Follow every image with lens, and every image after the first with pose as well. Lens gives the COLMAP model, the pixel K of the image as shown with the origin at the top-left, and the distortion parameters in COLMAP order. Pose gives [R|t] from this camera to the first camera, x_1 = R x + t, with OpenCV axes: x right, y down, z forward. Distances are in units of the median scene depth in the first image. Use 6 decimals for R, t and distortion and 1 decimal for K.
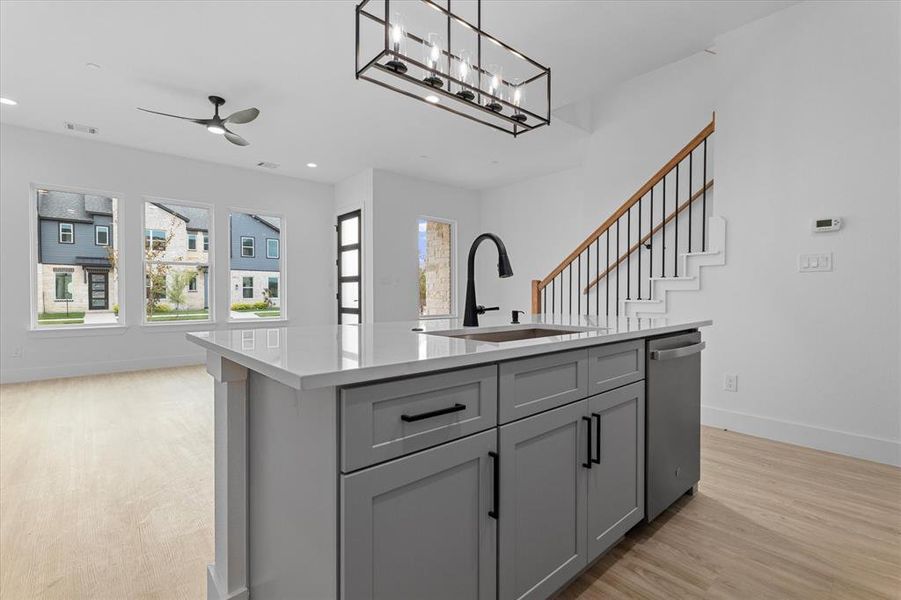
lens RADIAL K [[418.9, 0, 447.8], [0, 418.9, 302.2], [0, 0, 1]] dist [0.004609, 0.000594]
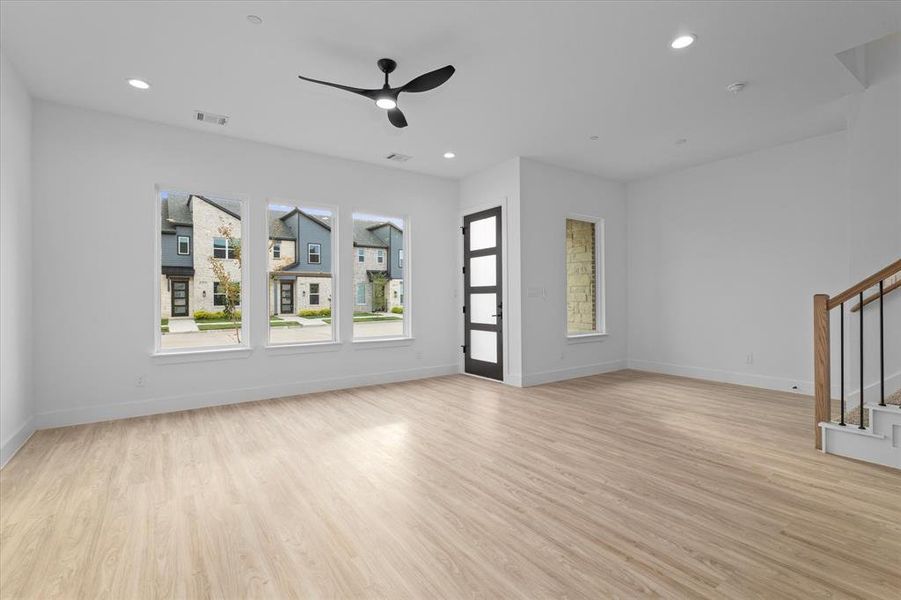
lens RADIAL K [[418.9, 0, 445.6], [0, 418.9, 299.0], [0, 0, 1]] dist [0.004609, 0.000594]
pose [[0.993439, -0.004911, -0.114262, -0.205467], [0.003016, 0.999855, -0.016750, -0.021792], [0.114327, 0.016295, 0.993309, 0.146351]]
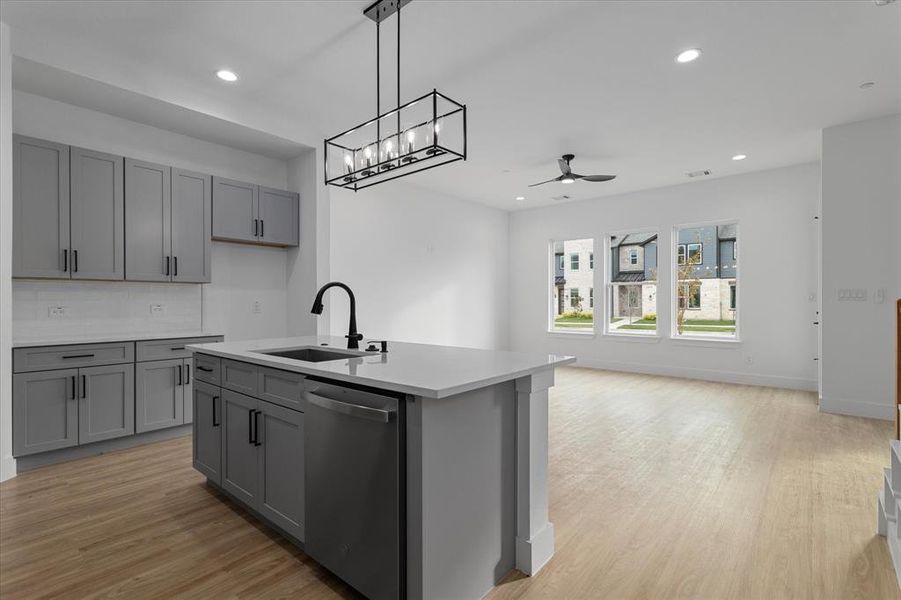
lens RADIAL K [[418.9, 0, 449.5], [0, 418.9, 302.7], [0, 0, 1]] dist [0.004609, 0.000594]
pose [[0.136364, -0.001456, -0.990658, 0.365347], [-0.014890, 0.999883, -0.003519, -0.022888], [0.990547, 0.015230, 0.136326, 0.281119]]
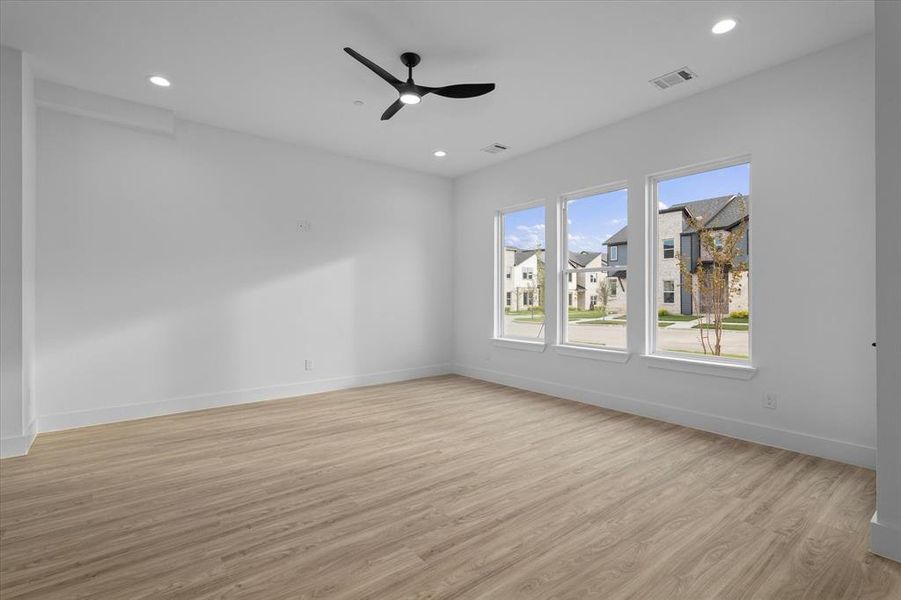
lens RADIAL K [[418.9, 0, 453.3], [0, 418.9, 296.3], [0, 0, 1]] dist [0.004609, 0.000594]
pose [[-0.051611, -0.003891, -0.998660, 0.113415], [-0.015771, 0.999871, -0.003081, -0.030865], [0.998543, 0.015591, -0.051665, 0.646310]]
